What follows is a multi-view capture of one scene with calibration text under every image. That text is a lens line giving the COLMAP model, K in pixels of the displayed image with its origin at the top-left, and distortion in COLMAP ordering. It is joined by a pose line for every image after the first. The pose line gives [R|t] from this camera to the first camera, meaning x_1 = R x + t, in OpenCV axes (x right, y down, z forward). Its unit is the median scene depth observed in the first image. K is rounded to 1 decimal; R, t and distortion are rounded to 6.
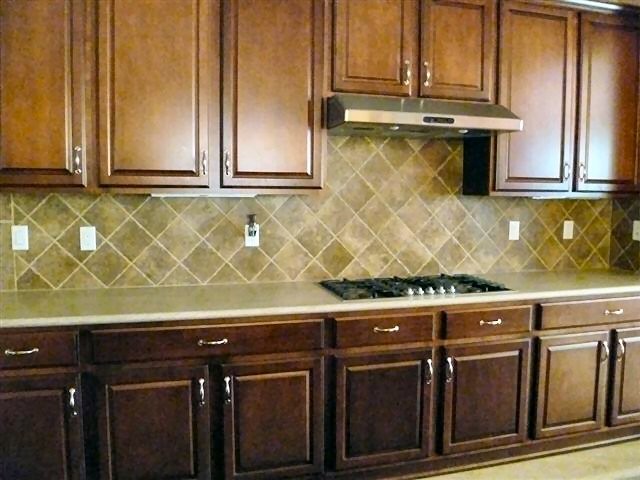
lens RADIAL K [[537.0, 0, 319.9], [0, 537.0, 239.3], [0, 0, 1]] dist [-0.074151, -0.000412]
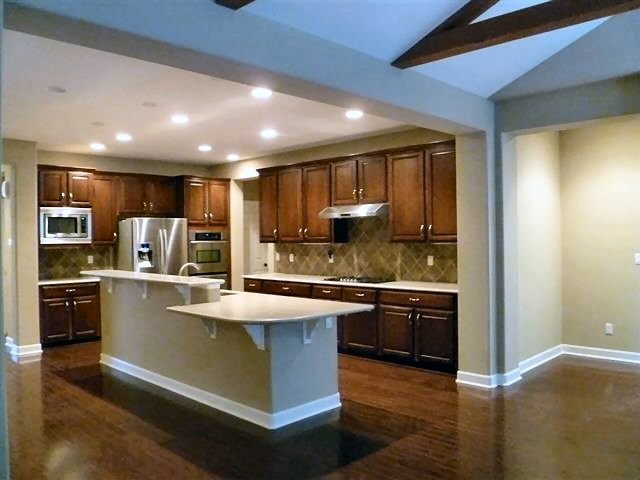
lens RADIAL K [[537.0, 0, 319.9], [0, 537.0, 240.7], [0, 0, 1]] dist [-0.074151, -0.000412]
pose [[0.490711, -0.008489, -0.871281, 2.368821], [-0.055210, 0.997640, -0.040814, 0.018652], [0.869572, 0.068132, 0.489084, -0.380155]]
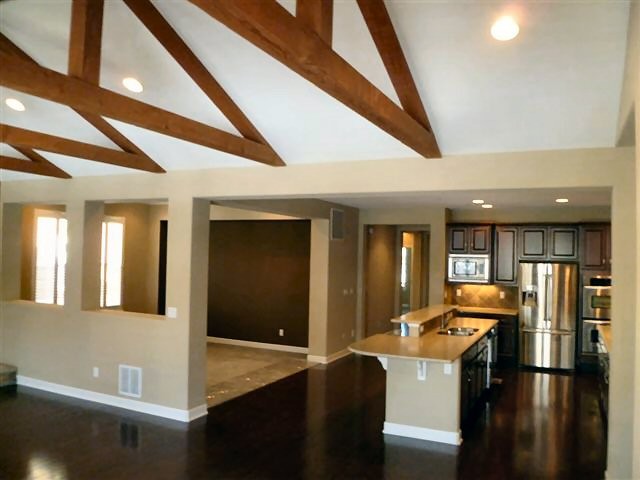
lens RADIAL K [[537.0, 0, 318.4], [0, 537.0, 239.0], [0, 0, 1]] dist [-0.074151, -0.000412]
pose [[-0.660477, -0.039948, -0.749783, 2.760512], [-0.086471, 0.995986, 0.023105, -0.301133], [0.745851, 0.080095, -0.661280, 1.486824]]
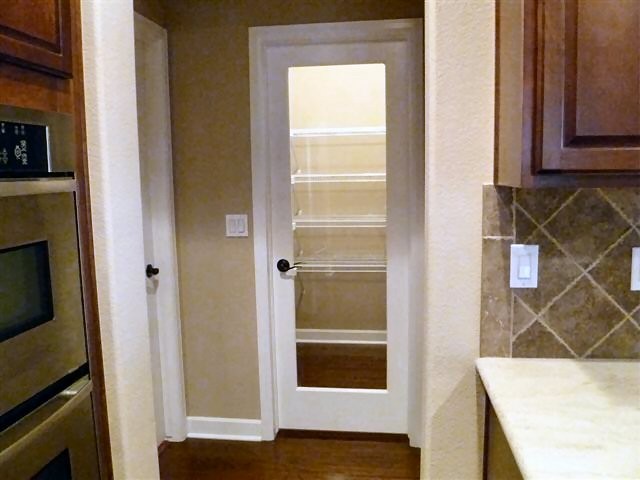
lens RADIAL K [[537.0, 0, 320.3], [0, 537.0, 239.6], [0, 0, 1]] dist [-0.074151, -0.000412]
pose [[0.921162, 0.025149, -0.388367, -0.542569], [-0.006257, 0.998738, 0.049835, -0.055455], [0.389130, -0.043476, 0.920156, 0.397293]]
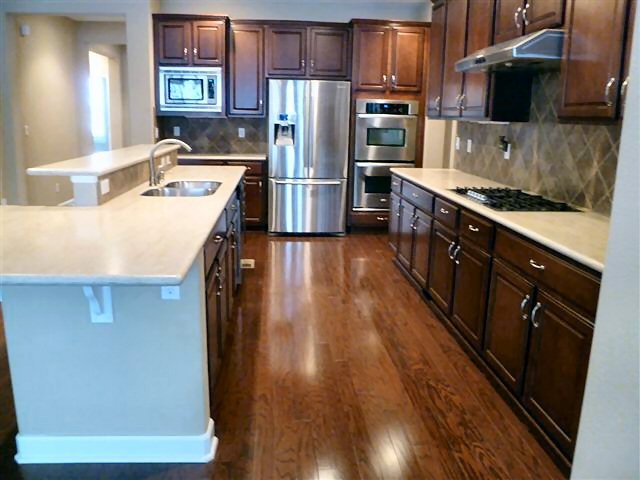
lens RADIAL K [[537.0, 0, 320.3], [0, 537.0, 234.8], [0, 0, 1]] dist [-0.074151, -0.000412]
pose [[-0.193557, 0.199243, -0.960645, 1.535962], [-0.104312, 0.969432, 0.222083, -0.059833], [0.975528, 0.143193, -0.166856, 0.859610]]
